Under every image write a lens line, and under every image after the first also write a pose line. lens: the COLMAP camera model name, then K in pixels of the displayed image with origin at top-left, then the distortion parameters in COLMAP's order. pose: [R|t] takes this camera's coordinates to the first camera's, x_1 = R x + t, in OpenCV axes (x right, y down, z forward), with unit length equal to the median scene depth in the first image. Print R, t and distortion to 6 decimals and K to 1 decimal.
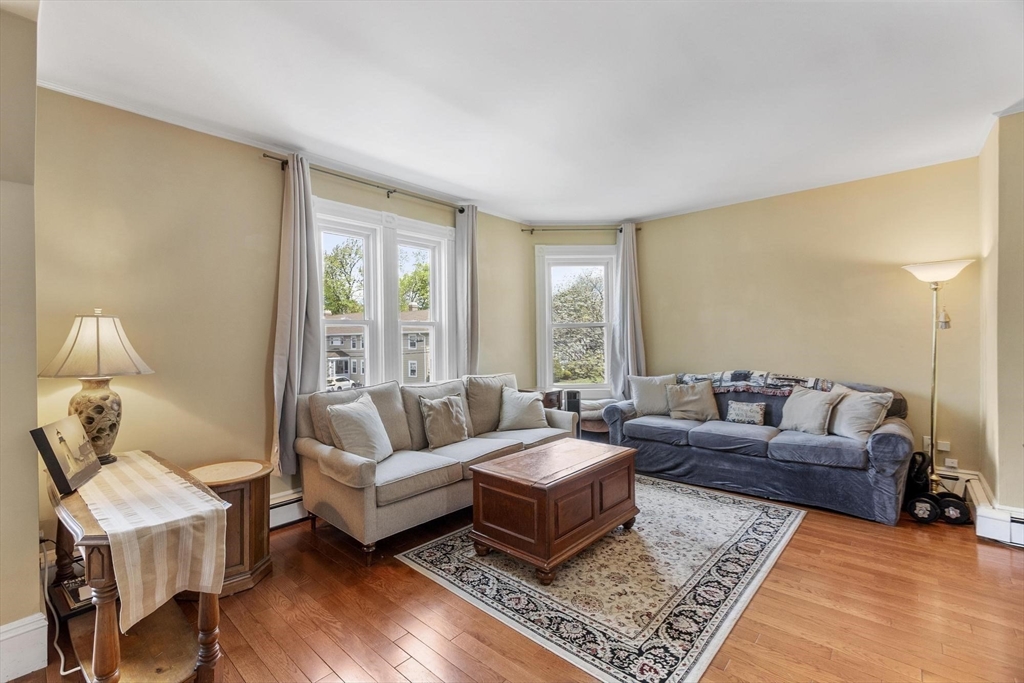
lens RADIAL K [[445.7, 0, 497.8], [0, 445.7, 339.1], [0, 0, 1]] dist [-0.000023, 0.000298]
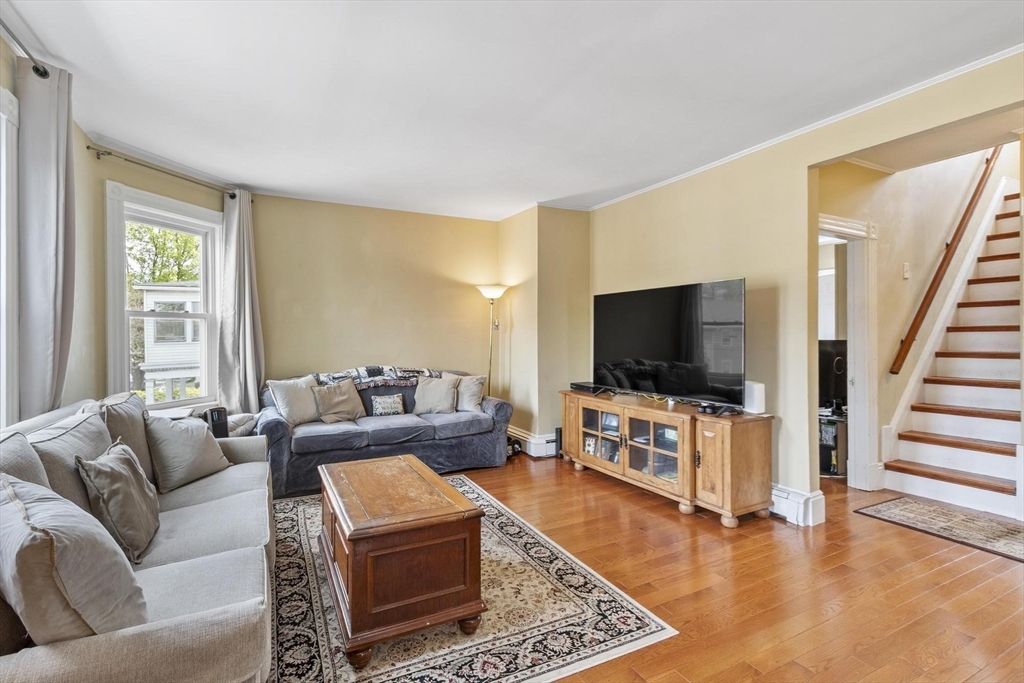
lens RADIAL K [[459.9, 0, 479.9], [0, 459.9, 334.9], [0, 0, 1]] dist [-0.001342, -0.000716]
pose [[0.373420, 0.009108, 0.927618, -0.442053], [-0.000229, 0.999953, -0.009726, 0.008434], [-0.927662, 0.003419, 0.373404, 0.438029]]
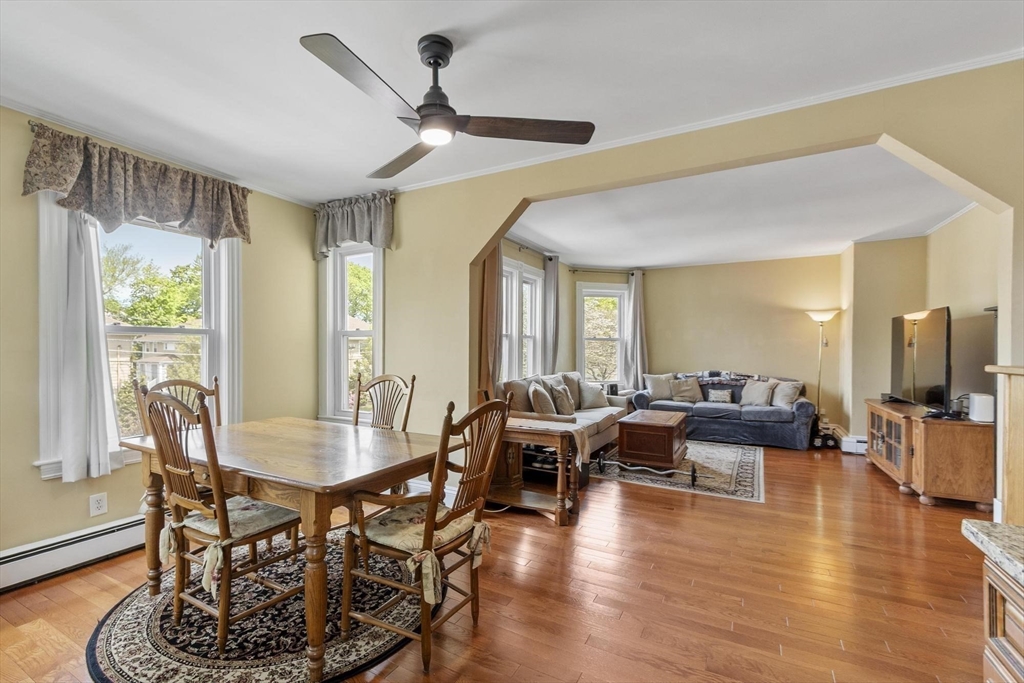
lens RADIAL K [[450.7, 0, 501.9], [0, 450.7, 347.0], [0, 0, 1]] dist [0.000419, -0.000029]
pose [[0.970862, 0.017233, 0.239020, -0.697125], [-0.016200, 0.999849, -0.006285, 0.010354], [-0.239093, 0.002229, 0.970994, -0.461676]]
